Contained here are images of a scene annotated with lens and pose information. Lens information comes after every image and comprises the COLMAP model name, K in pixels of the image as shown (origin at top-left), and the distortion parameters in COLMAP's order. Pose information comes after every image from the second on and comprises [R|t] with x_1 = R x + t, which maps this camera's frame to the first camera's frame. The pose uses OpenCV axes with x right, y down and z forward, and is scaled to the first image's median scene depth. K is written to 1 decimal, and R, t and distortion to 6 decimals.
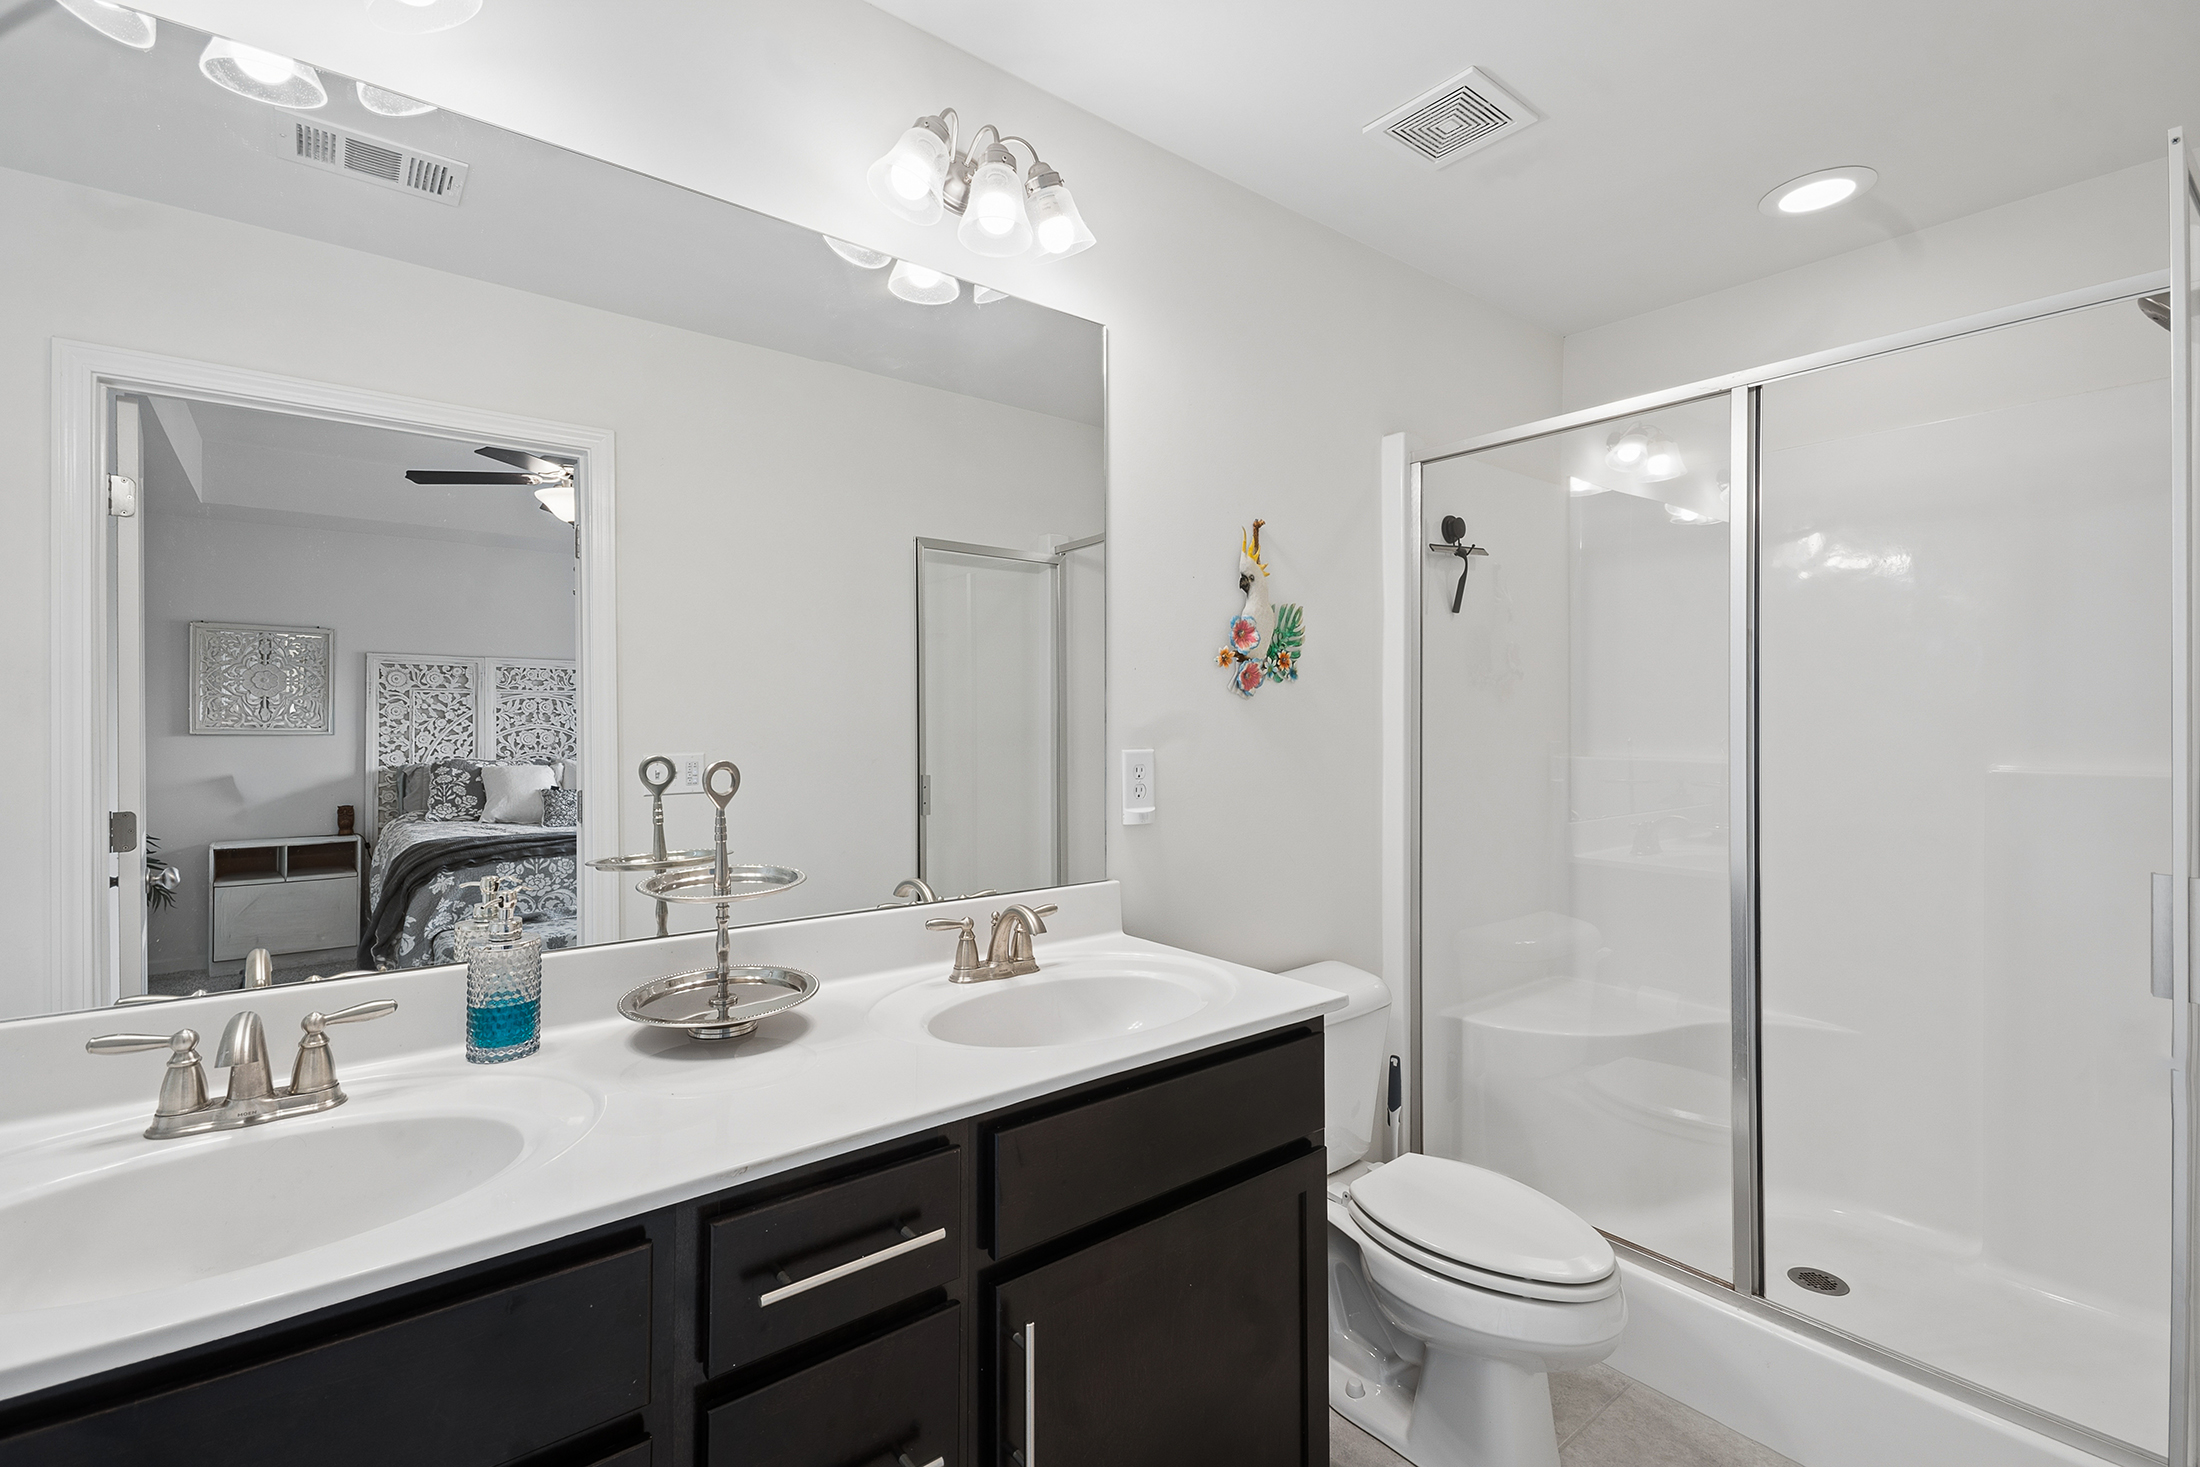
lens RADIAL K [[988.1, 0, 1109.4], [0, 988.1, 701.9], [0, 0, 1]] dist [-0.001151, 0.000045]
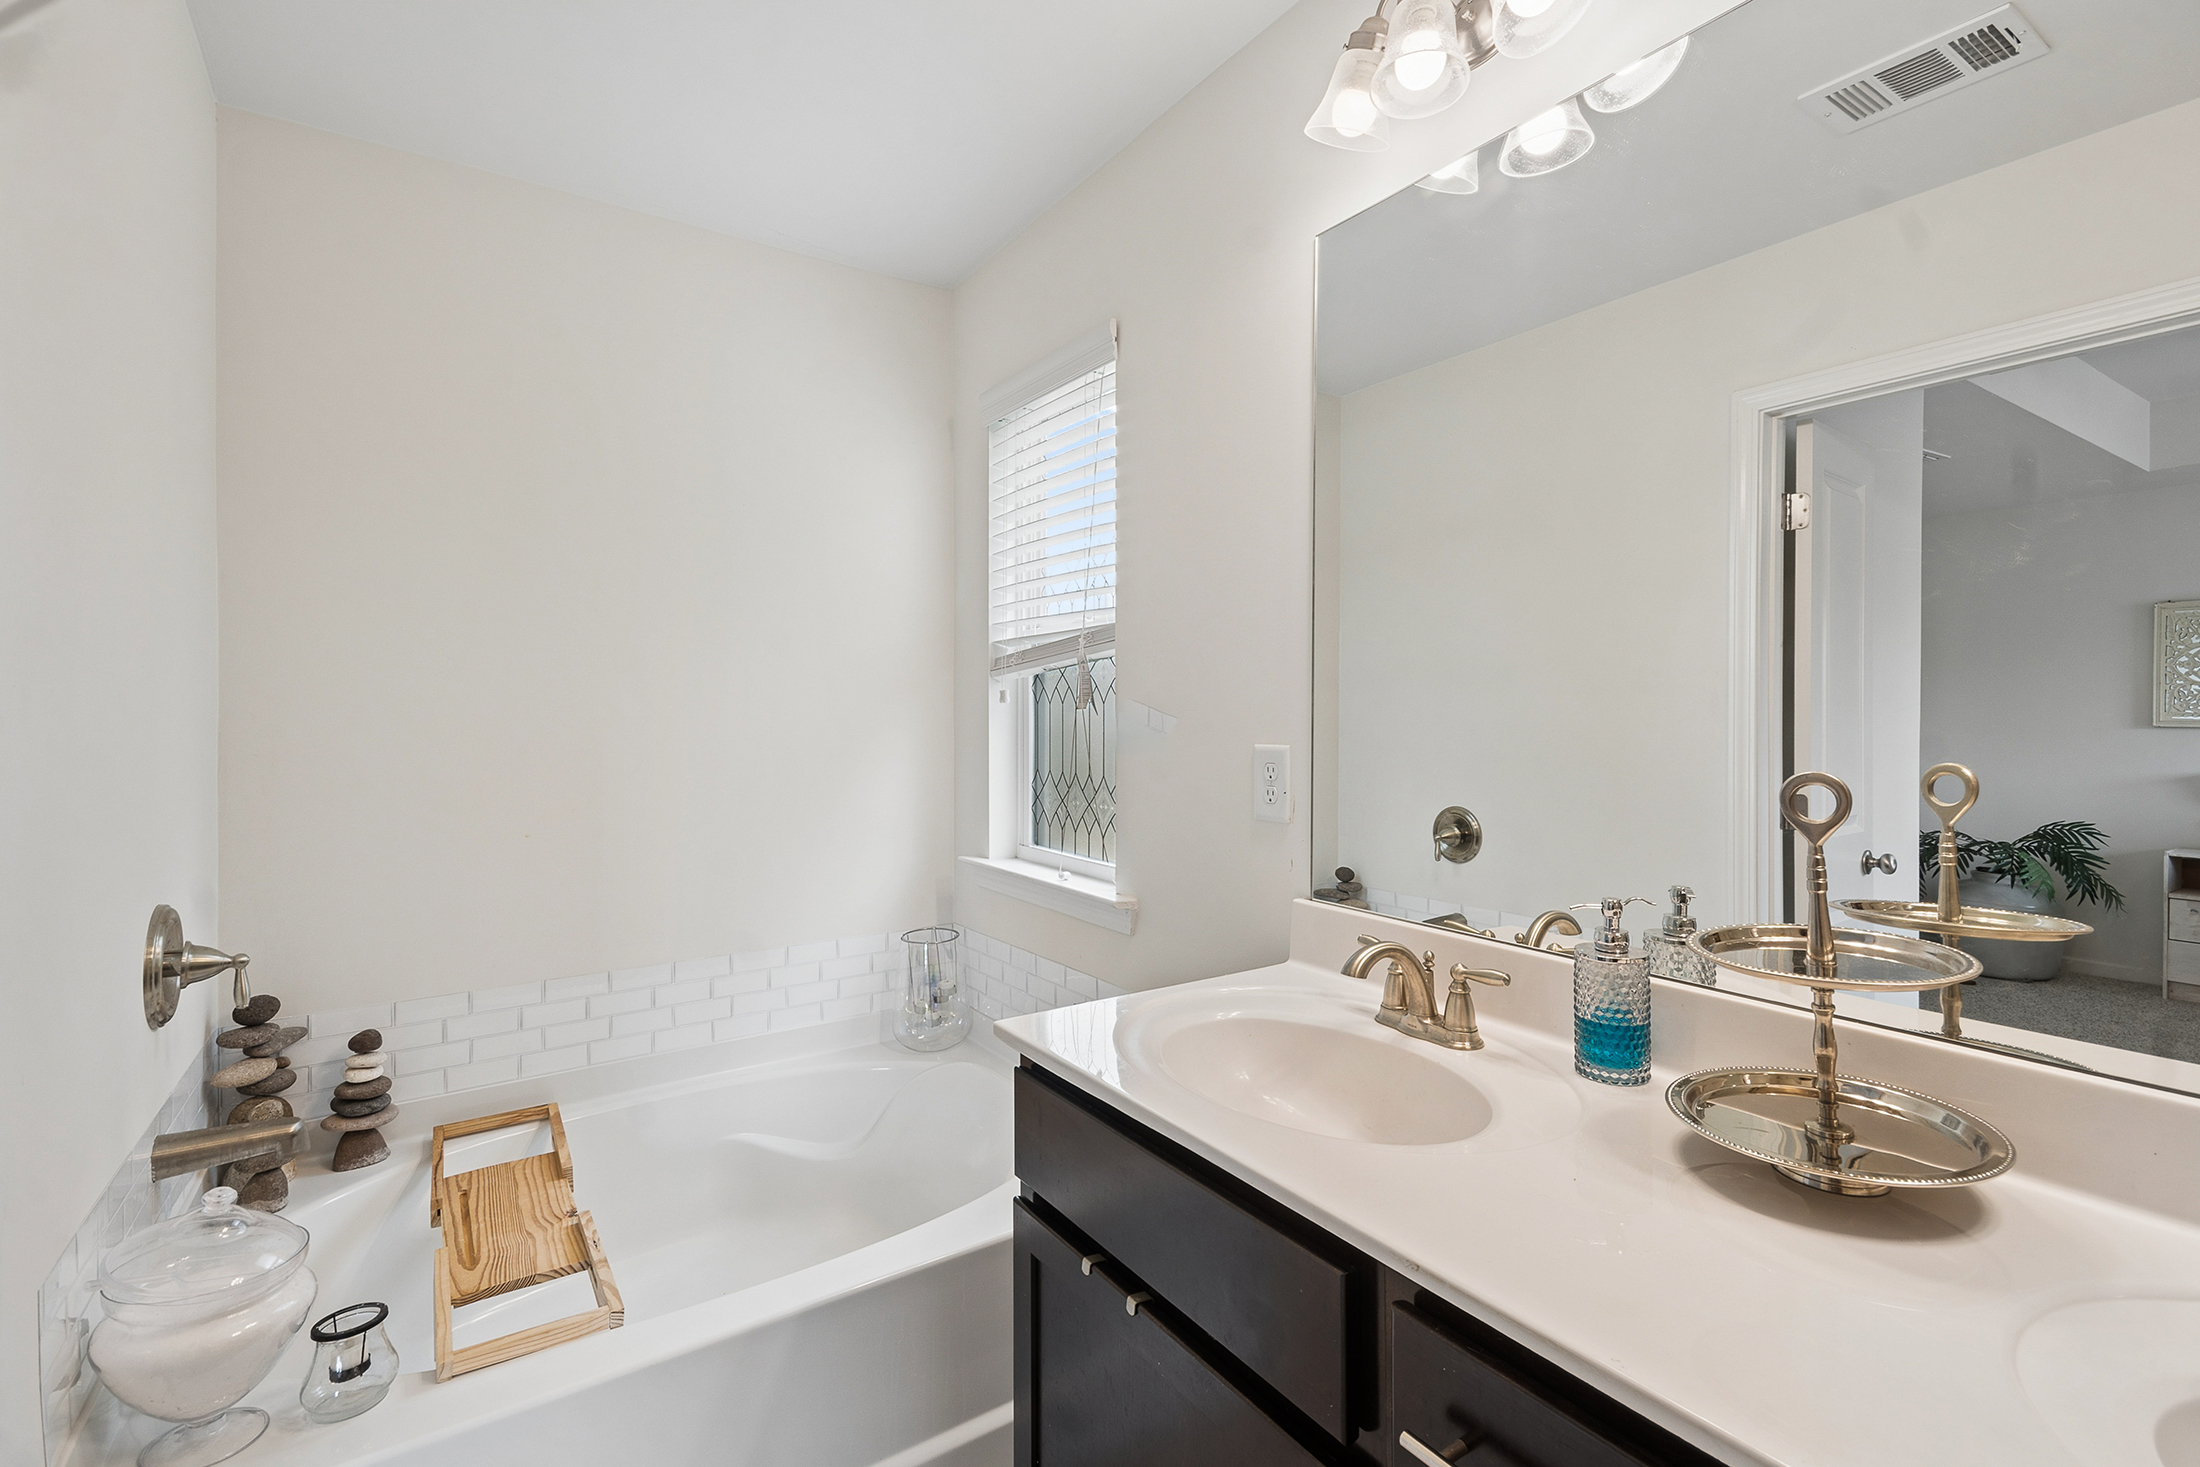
lens RADIAL K [[988.1, 0, 1109.4], [0, 988.1, 701.9], [0, 0, 1]] dist [-0.001151, 0.000045]
pose [[-0.081030, -0.001513, -0.996711, 0.077911], [0.010581, 0.999941, -0.002378, 0.002048], [0.996656, -0.010739, -0.081009, 0.141725]]
